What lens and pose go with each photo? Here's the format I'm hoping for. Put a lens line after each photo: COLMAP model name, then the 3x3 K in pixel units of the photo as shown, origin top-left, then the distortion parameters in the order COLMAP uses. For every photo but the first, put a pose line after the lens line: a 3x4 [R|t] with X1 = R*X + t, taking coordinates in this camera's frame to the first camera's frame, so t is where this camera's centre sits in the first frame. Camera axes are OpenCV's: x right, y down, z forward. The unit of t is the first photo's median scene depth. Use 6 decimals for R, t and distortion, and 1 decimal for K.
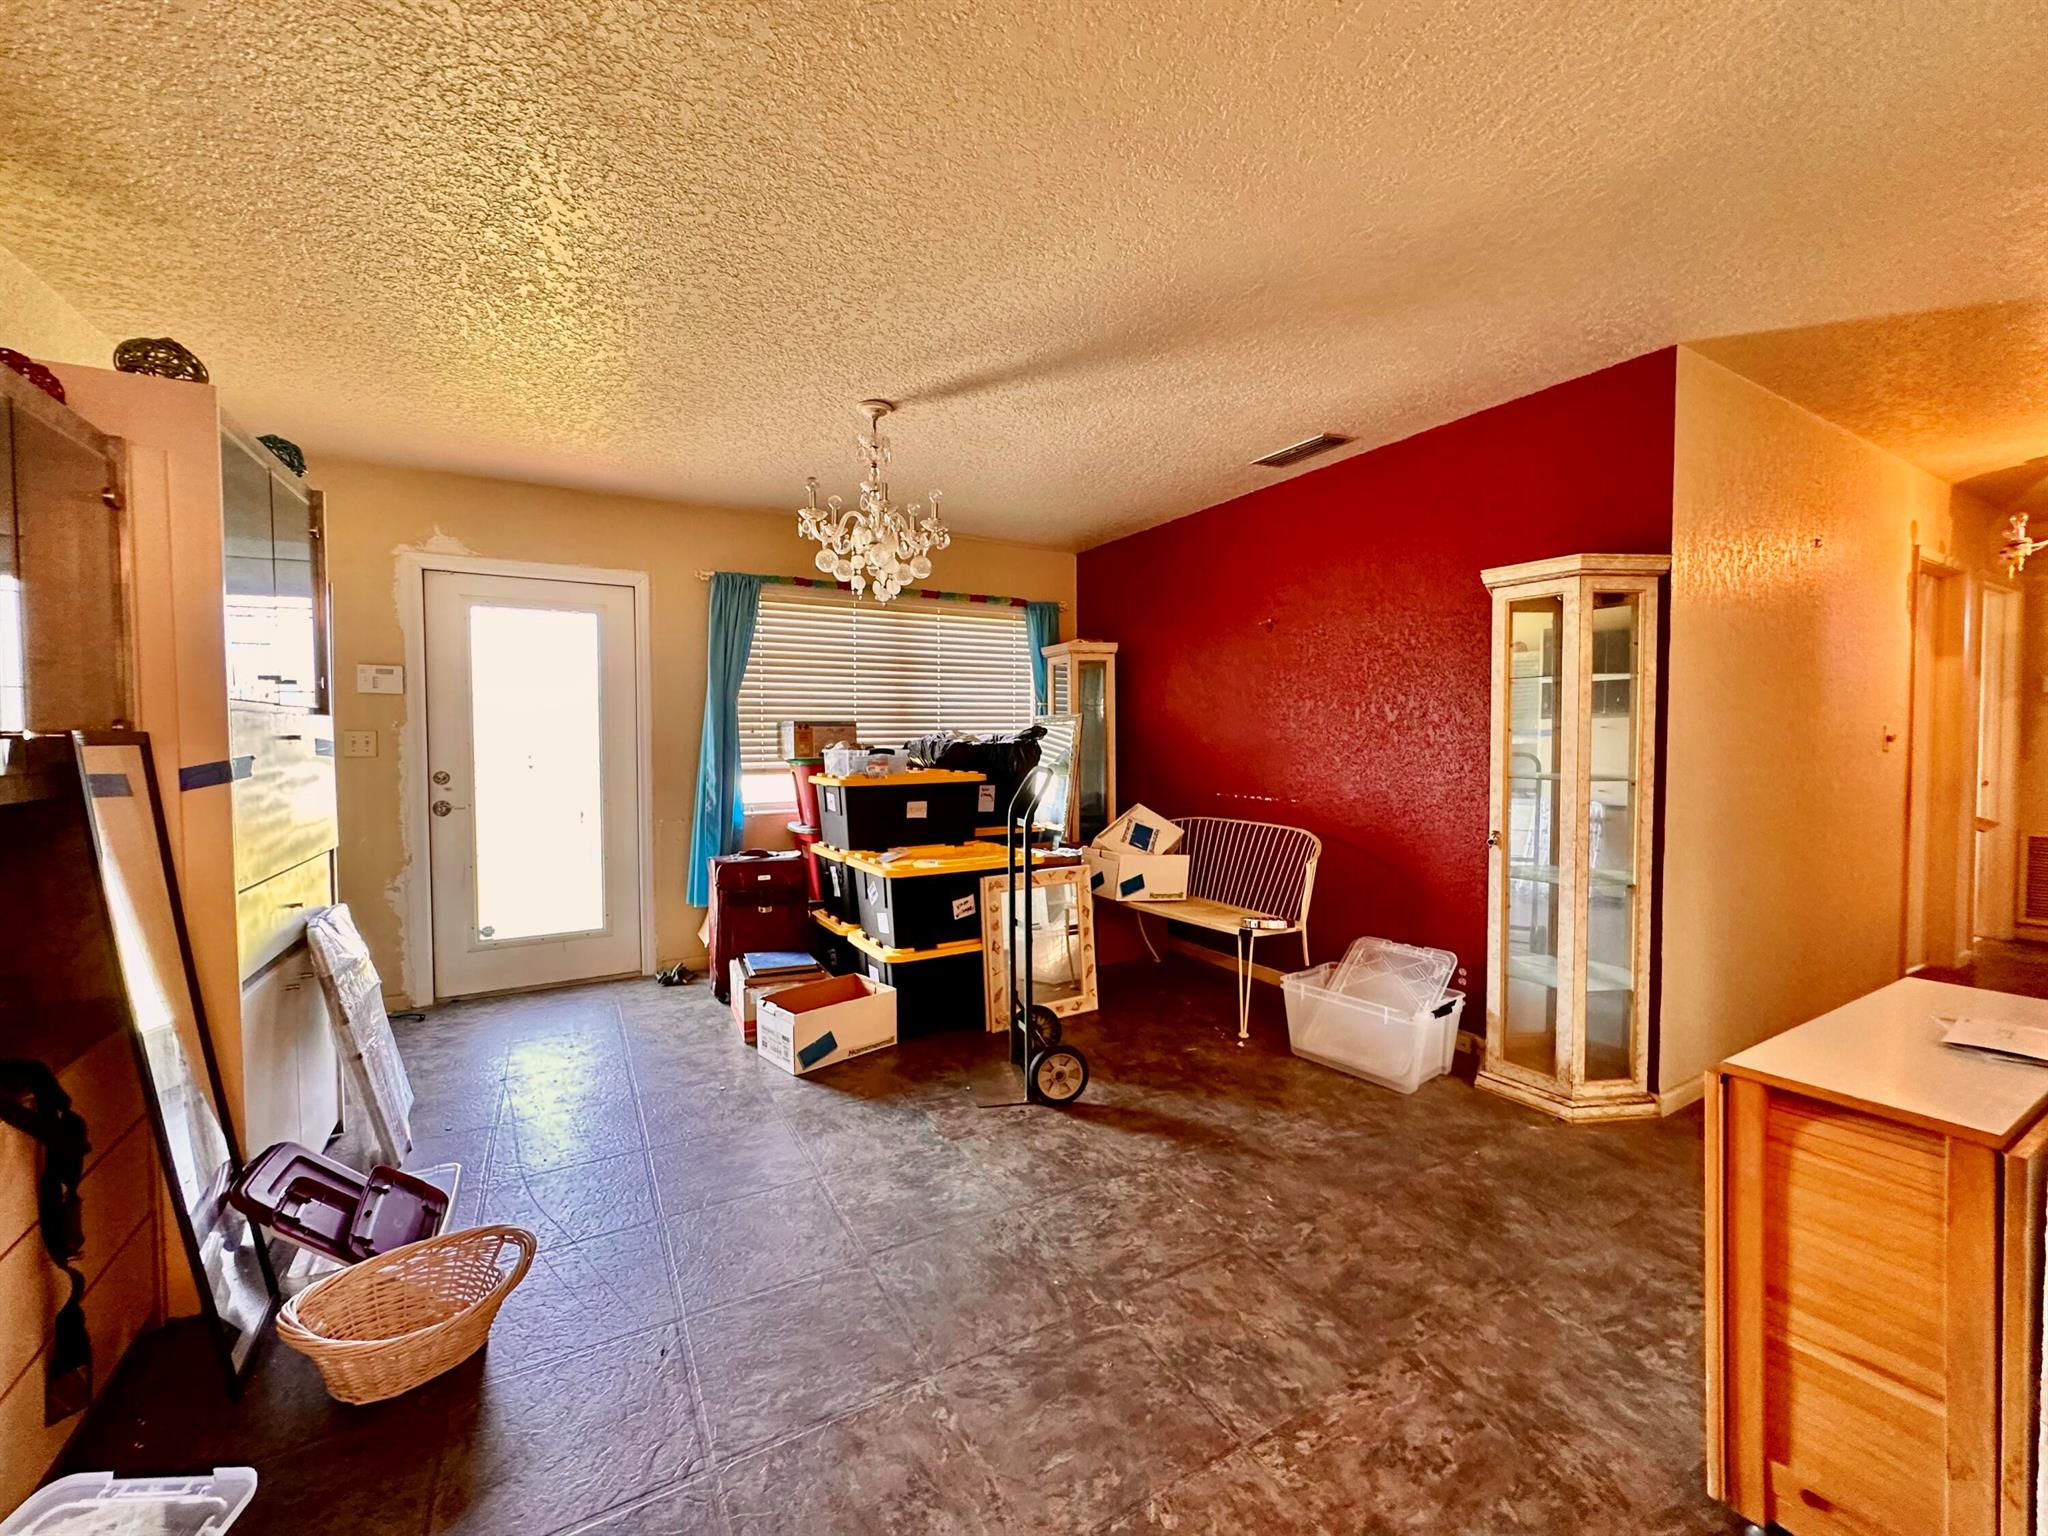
lens RADIAL K [[817.3, 0, 1019.2], [0, 817.3, 766.0], [0, 0, 1]] dist [-0.004296, 0.000832]
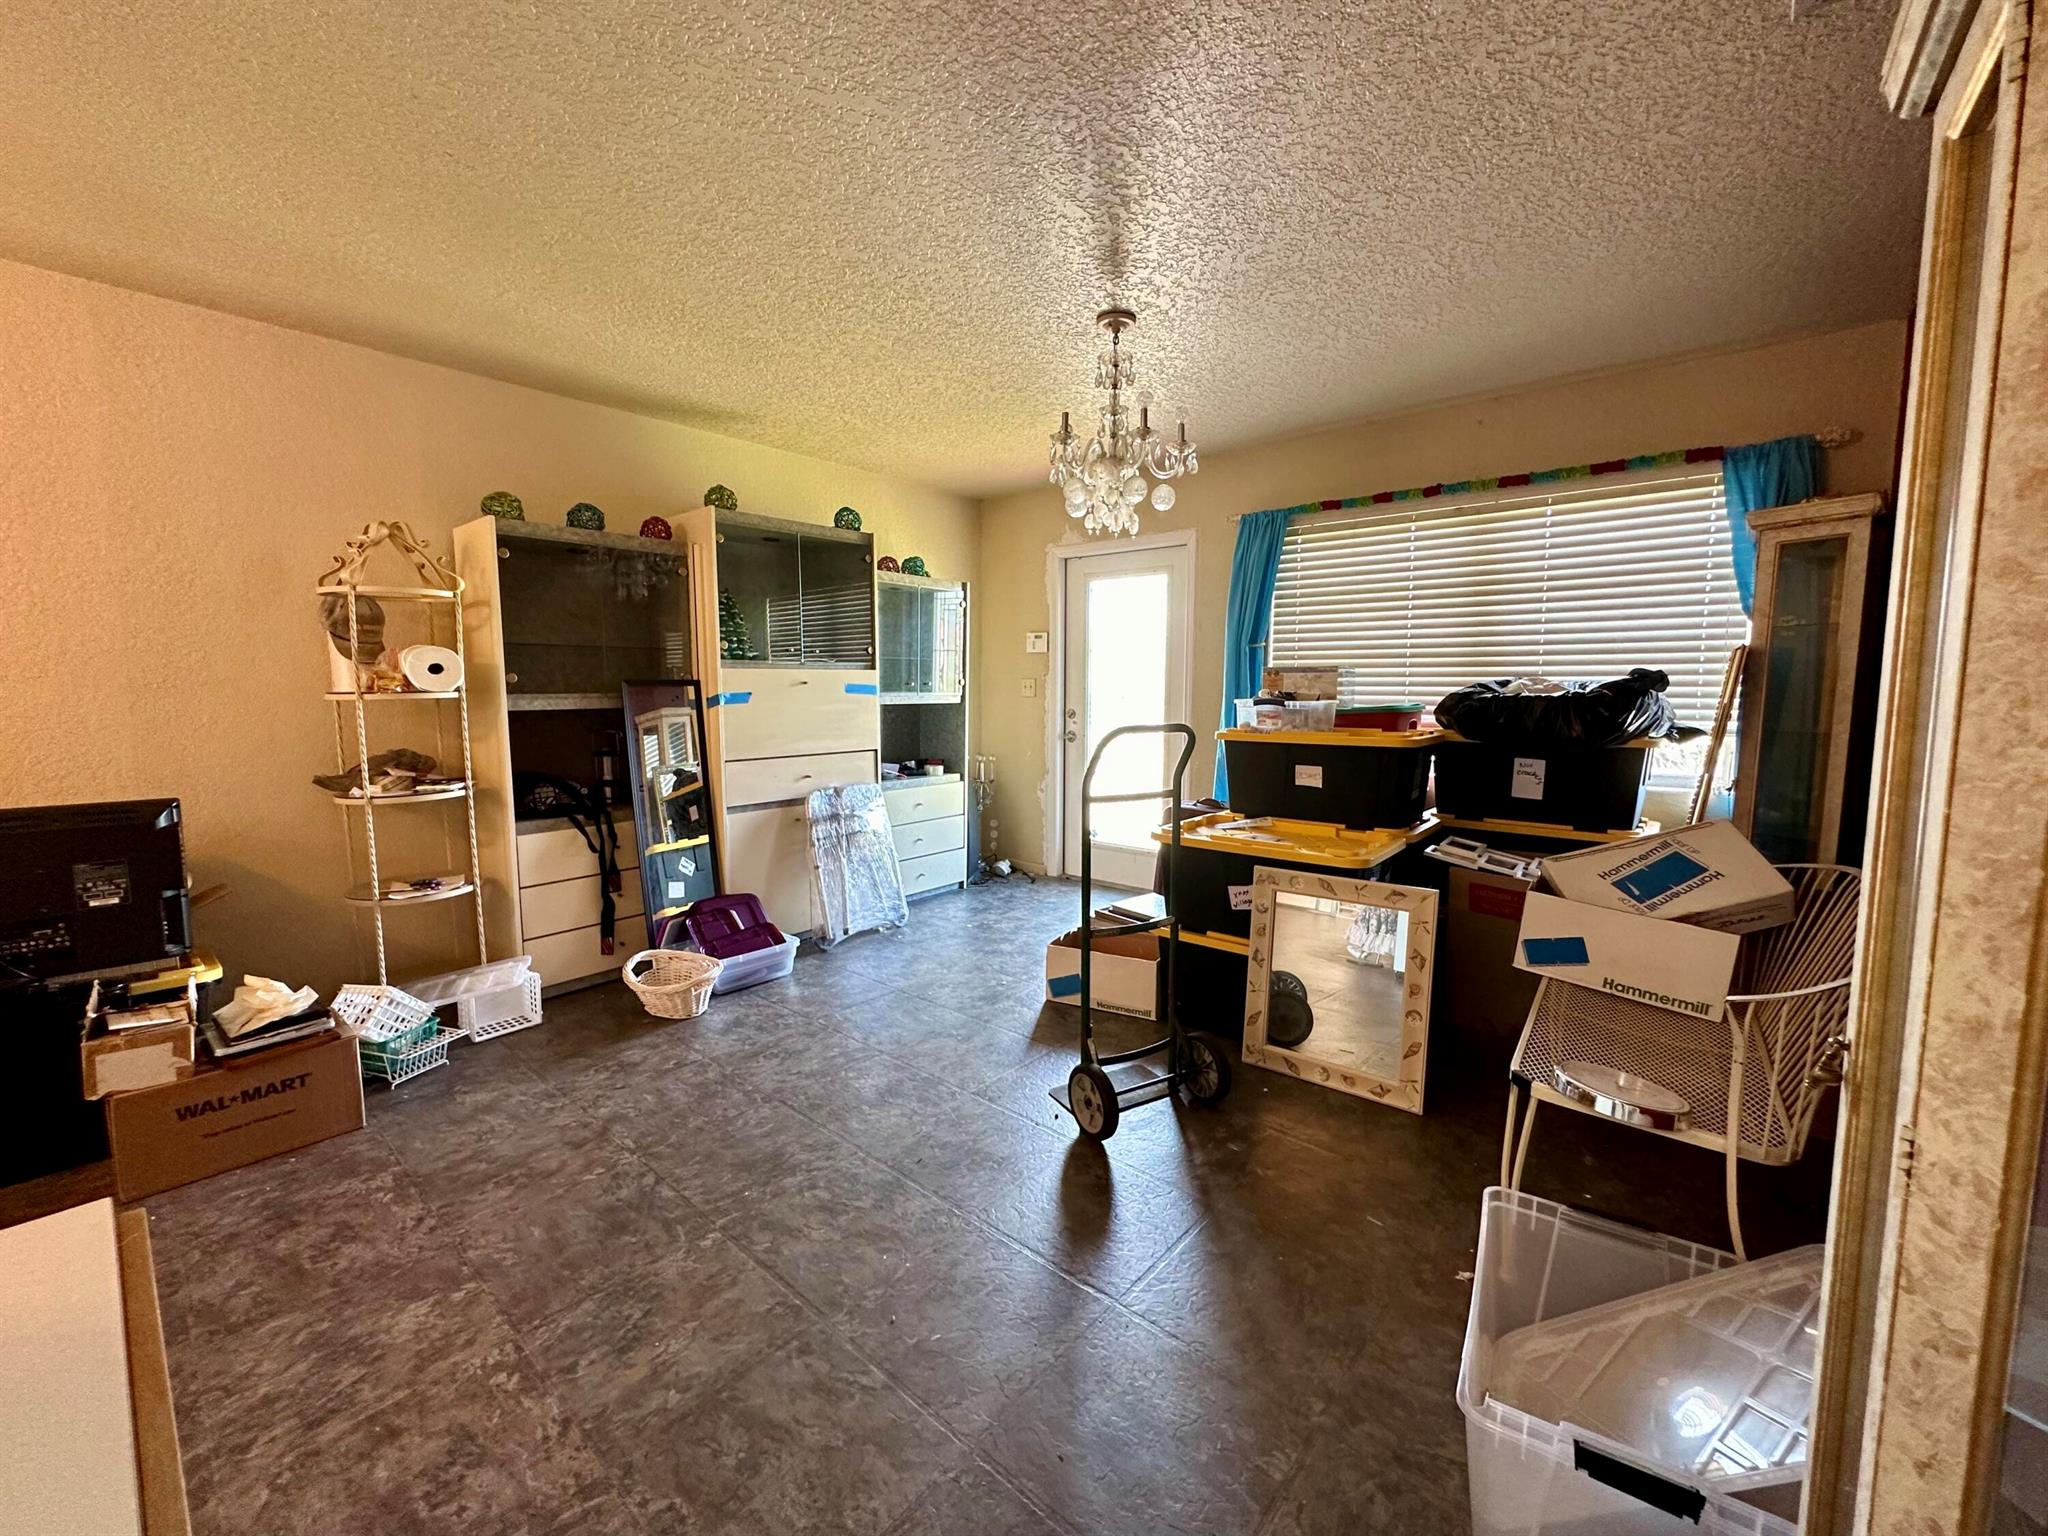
lens RADIAL K [[817.3, 0, 1030.0], [0, 817.3, 763.9], [0, 0, 1]] dist [-0.004296, 0.000832]
pose [[0.334452, 0.096152, -0.937495, 0.617988], [-0.036955, 0.995355, 0.088902, -0.022833], [0.941688, 0.004912, 0.336452, 0.540979]]
